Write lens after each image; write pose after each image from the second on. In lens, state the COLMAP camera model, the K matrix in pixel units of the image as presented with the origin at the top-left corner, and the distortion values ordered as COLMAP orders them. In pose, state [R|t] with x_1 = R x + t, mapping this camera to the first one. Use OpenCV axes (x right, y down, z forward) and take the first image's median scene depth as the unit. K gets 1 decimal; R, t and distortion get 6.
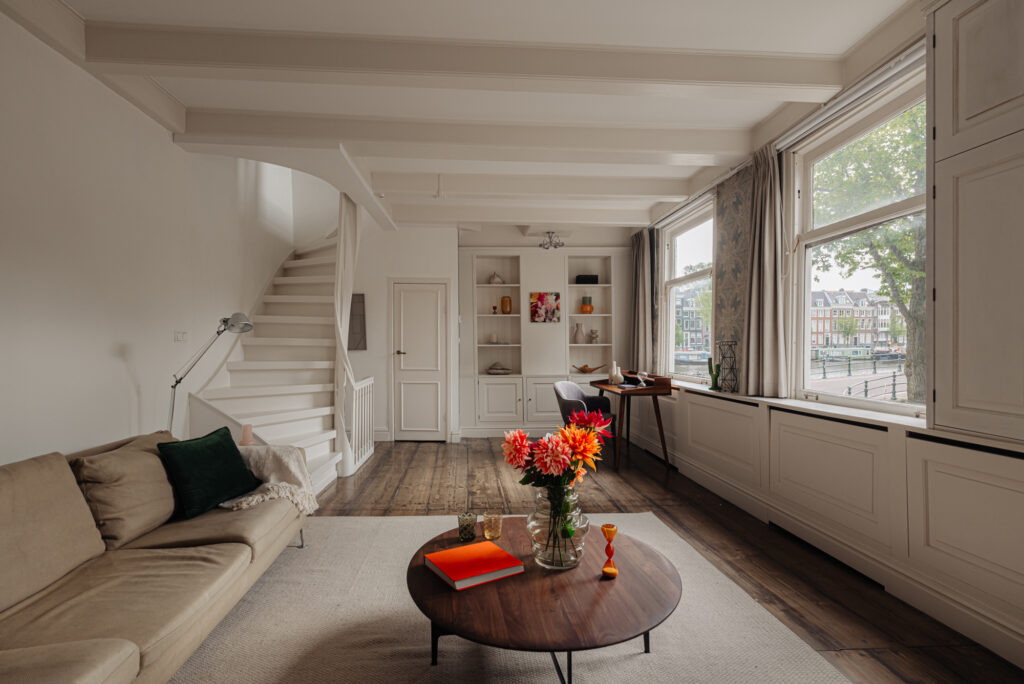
lens RADIAL K [[513.4, 0, 509.1], [0, 513.4, 345.7], [0, 0, 1]] dist [0.006672, -0.000106]
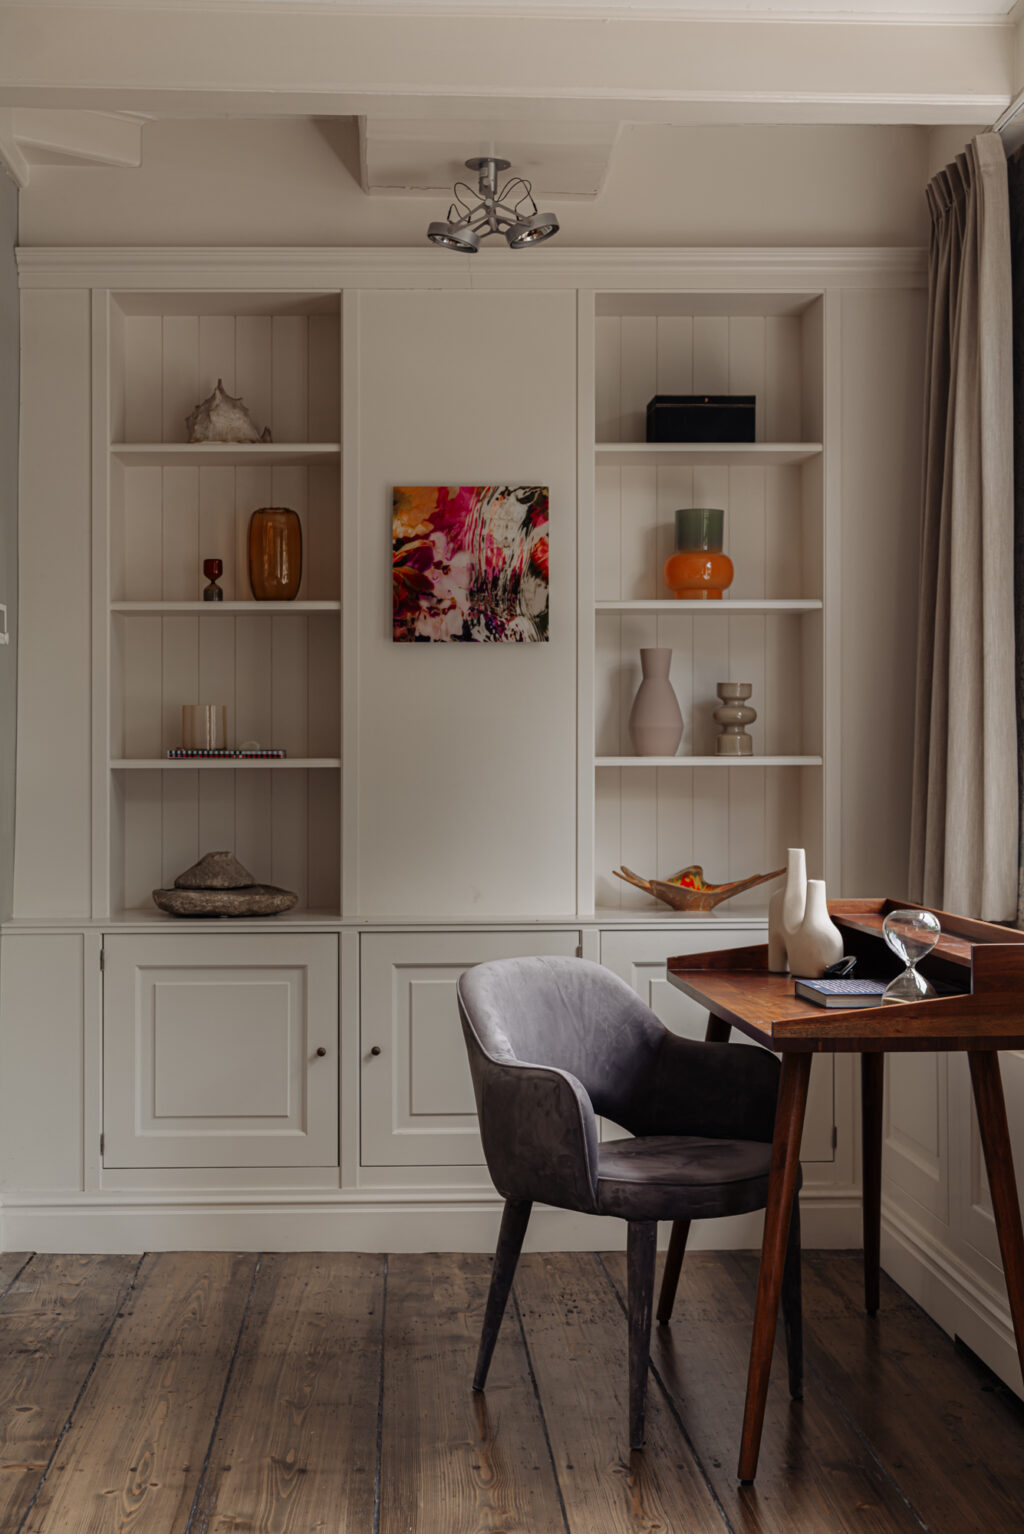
lens RADIAL K [[2265.6, 0, 512.2], [0, 2265.6, 767.2], [0, 0, 1]] dist [0.001253, 0.000000]
pose [[0.999913, -0.000464, -0.013179, 0.096291], [0.000408, 0.999991, -0.004263, 0.004370], [0.013180, 0.004257, 0.999904, 0.162052]]
